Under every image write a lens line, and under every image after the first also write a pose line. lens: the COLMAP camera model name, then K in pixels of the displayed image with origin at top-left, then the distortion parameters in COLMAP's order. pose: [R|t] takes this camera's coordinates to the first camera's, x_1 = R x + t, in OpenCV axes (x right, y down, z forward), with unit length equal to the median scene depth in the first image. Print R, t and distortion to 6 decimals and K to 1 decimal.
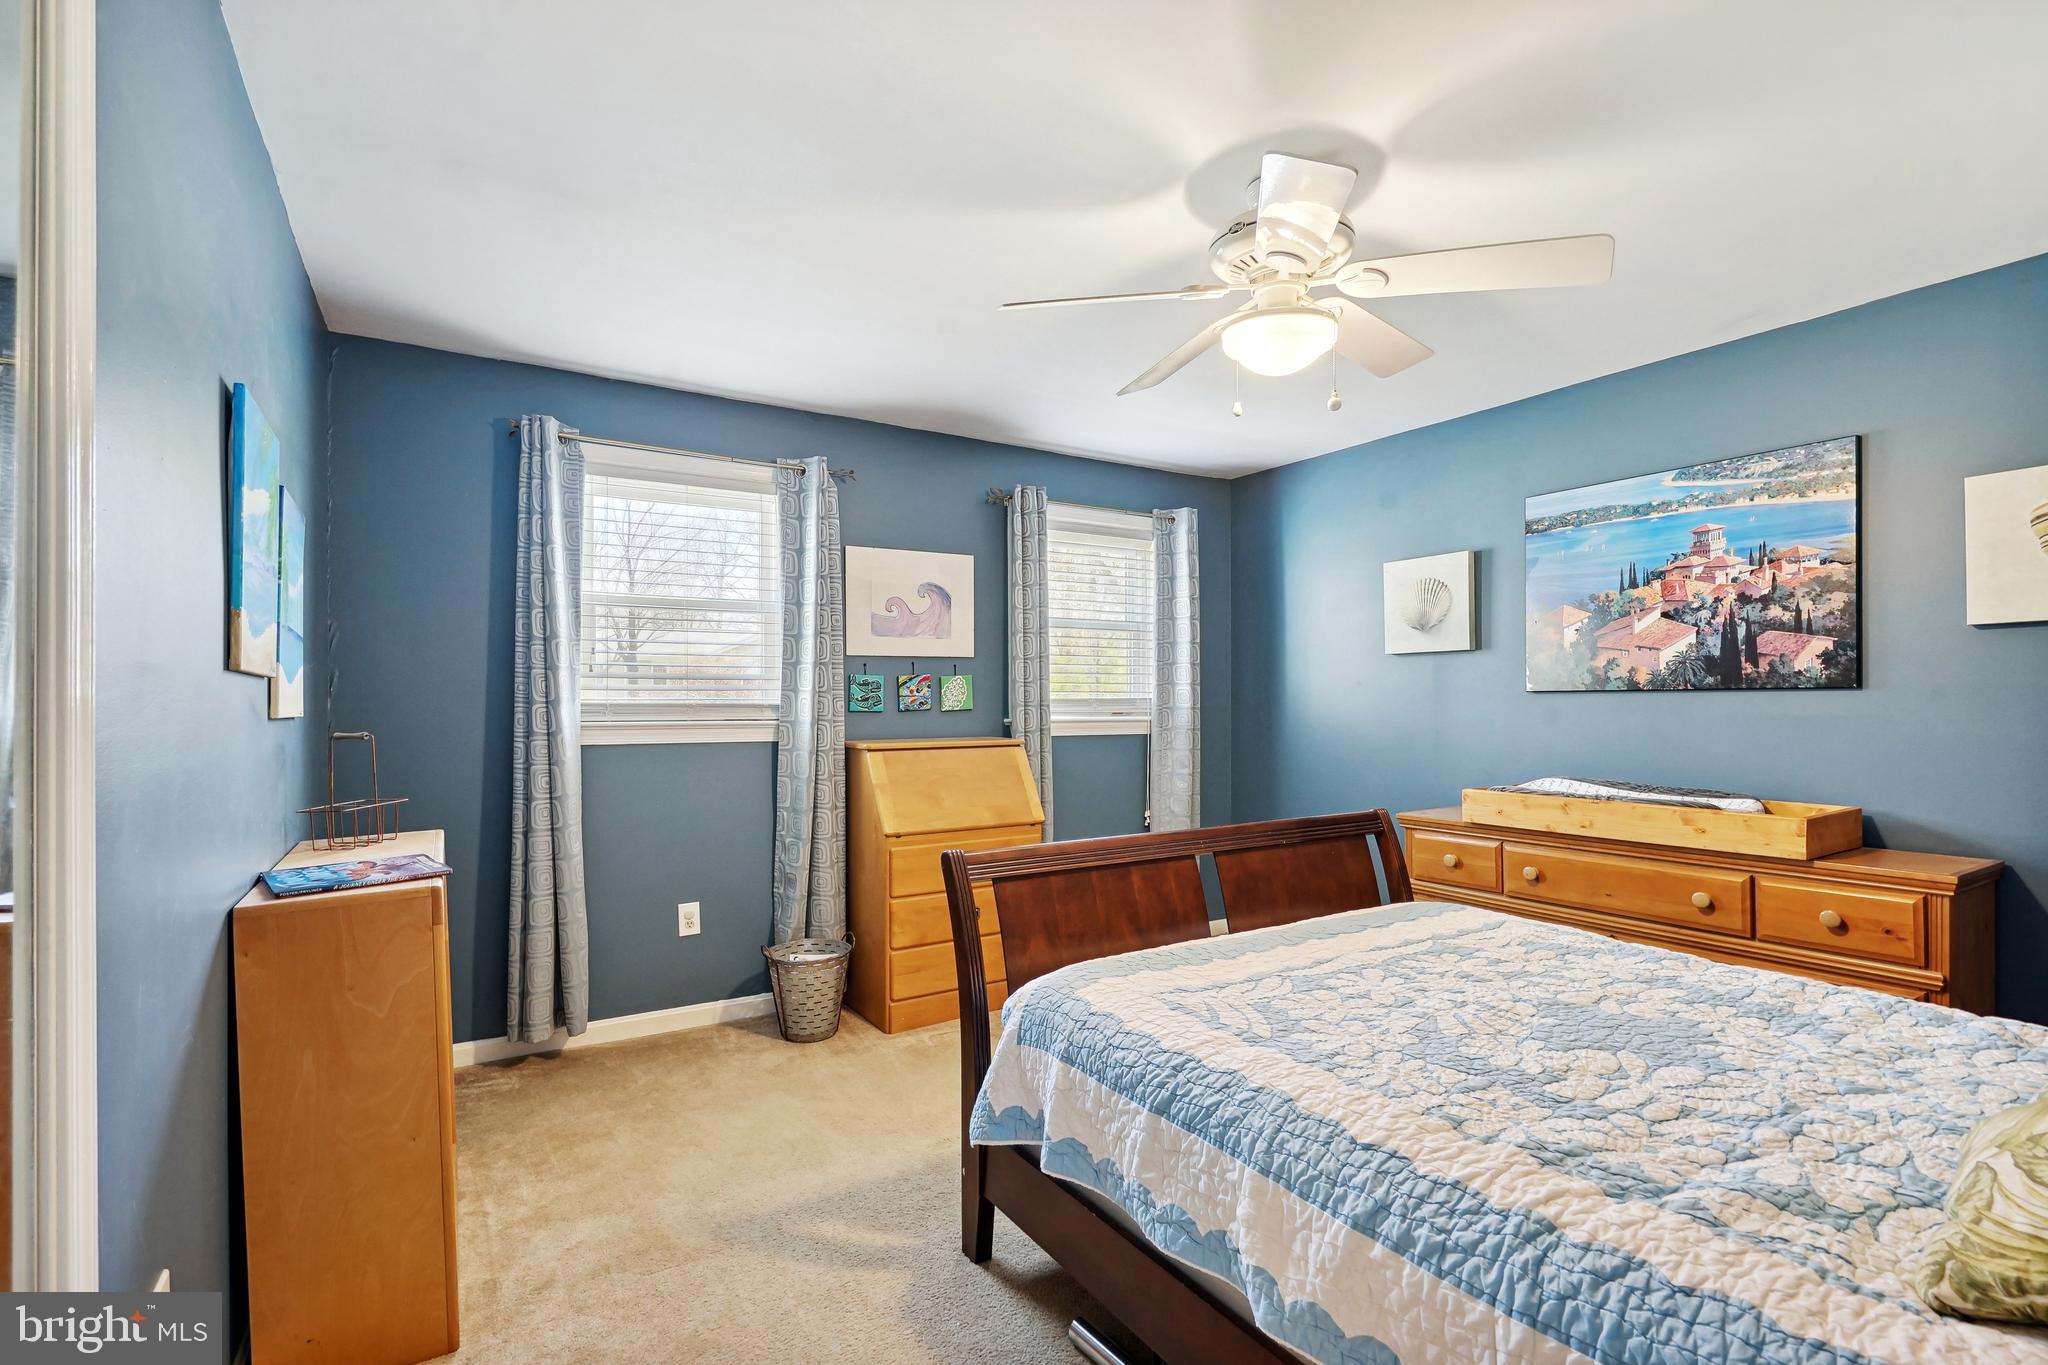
lens RADIAL K [[953.9, 0, 1021.2], [0, 953.9, 700.8], [0, 0, 1]] dist [-0.009290, 0.005526]
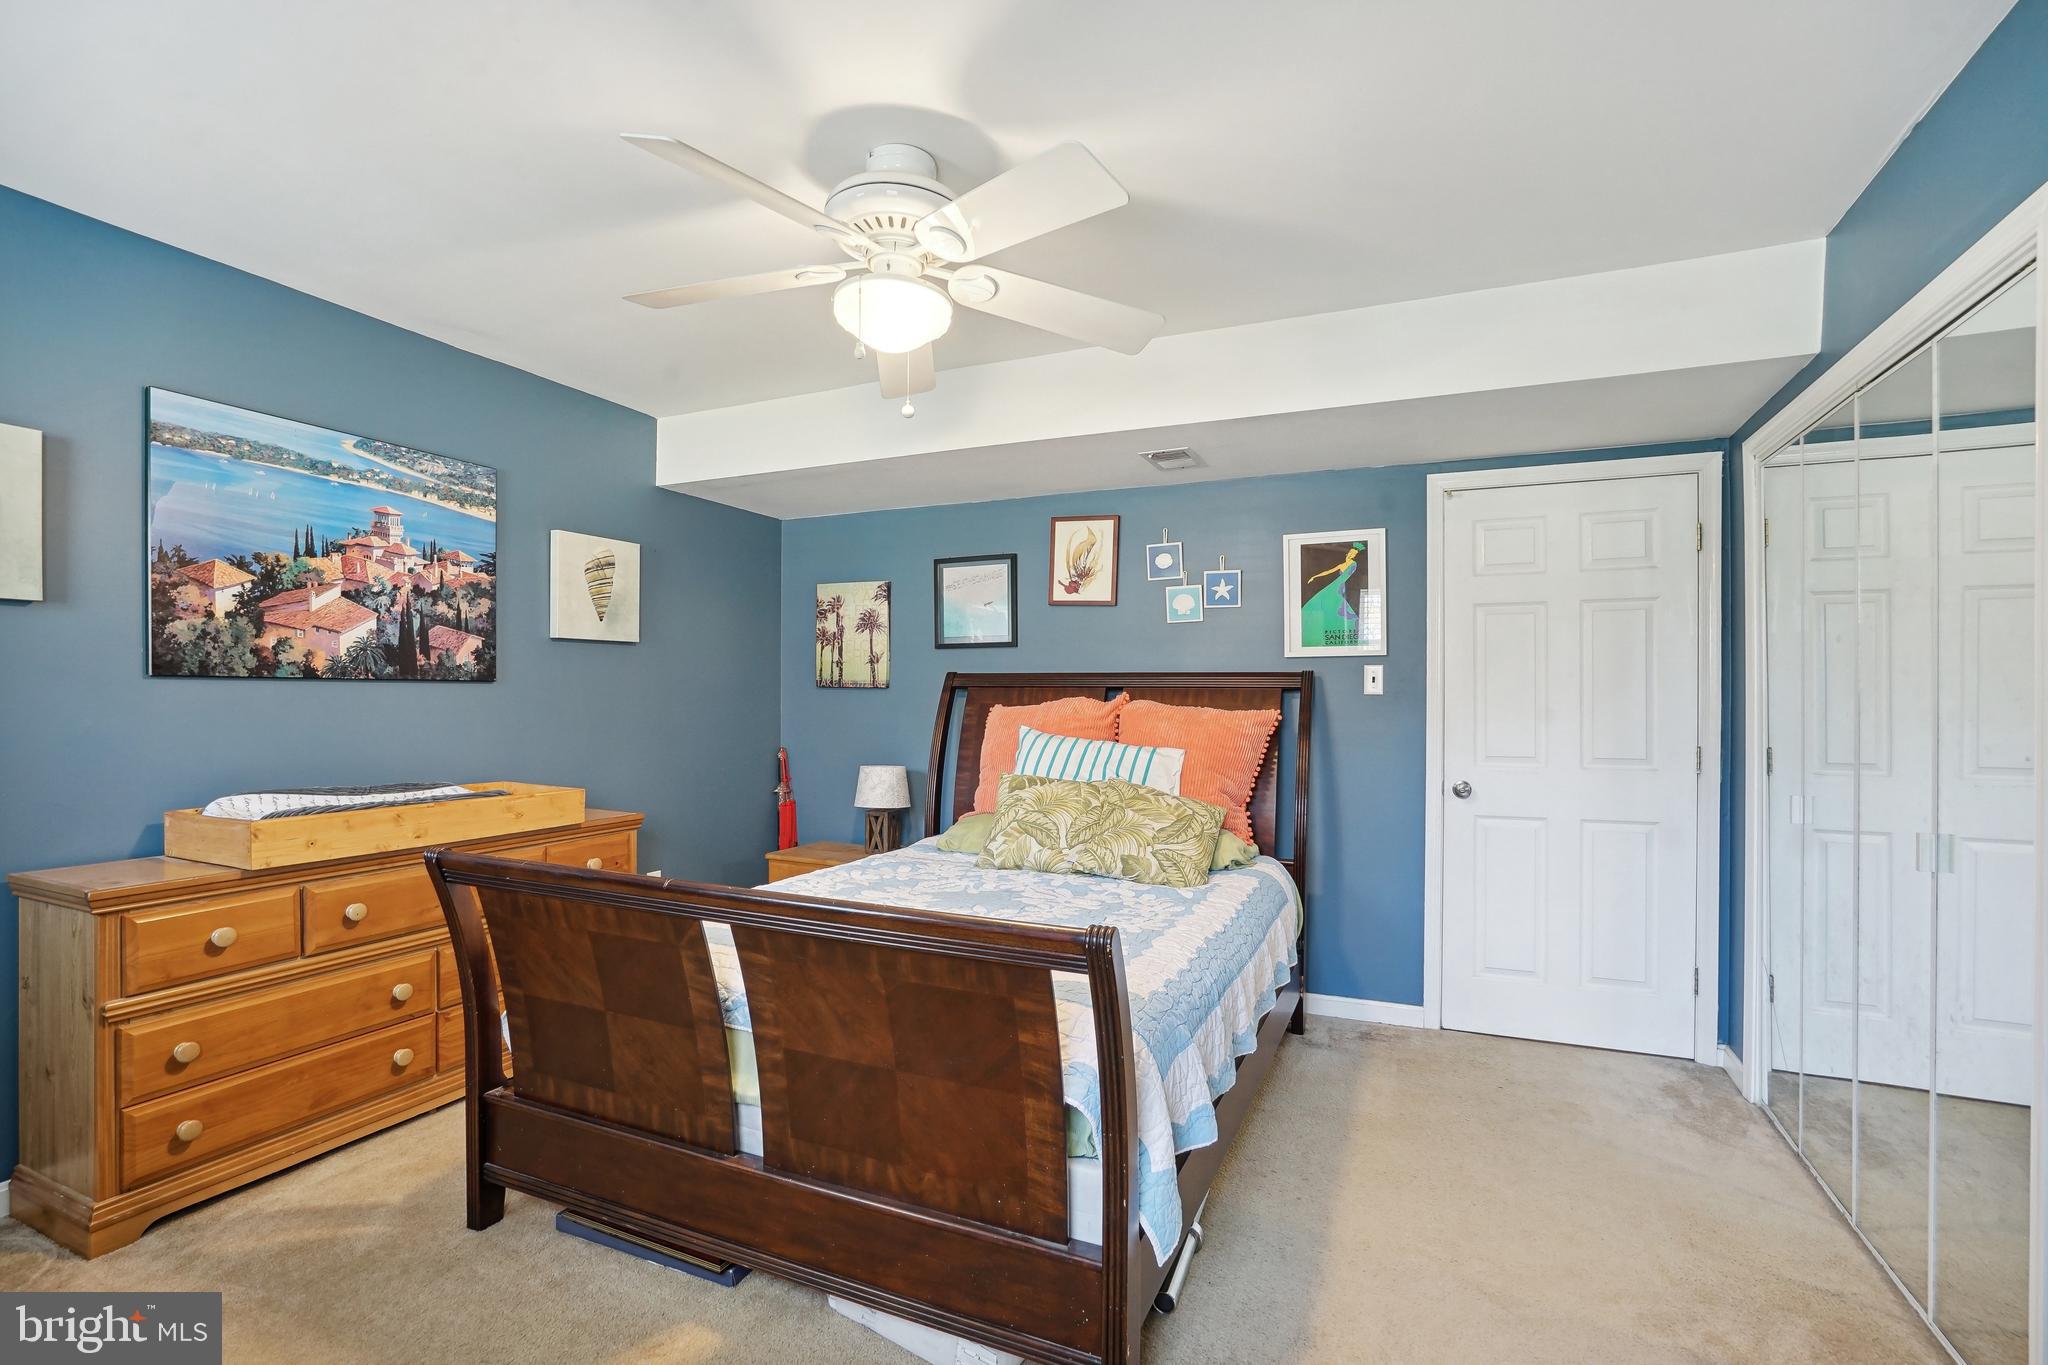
lens RADIAL K [[953.9, 0, 1017.6], [0, 953.9, 686.5], [0, 0, 1]] dist [-0.009290, 0.005526]
pose [[-0.553783, 0.004883, 0.832646, -0.426156], [-0.009342, 0.999883, -0.012077, 0.000656], [-0.832608, -0.014467, -0.553673, 1.005084]]
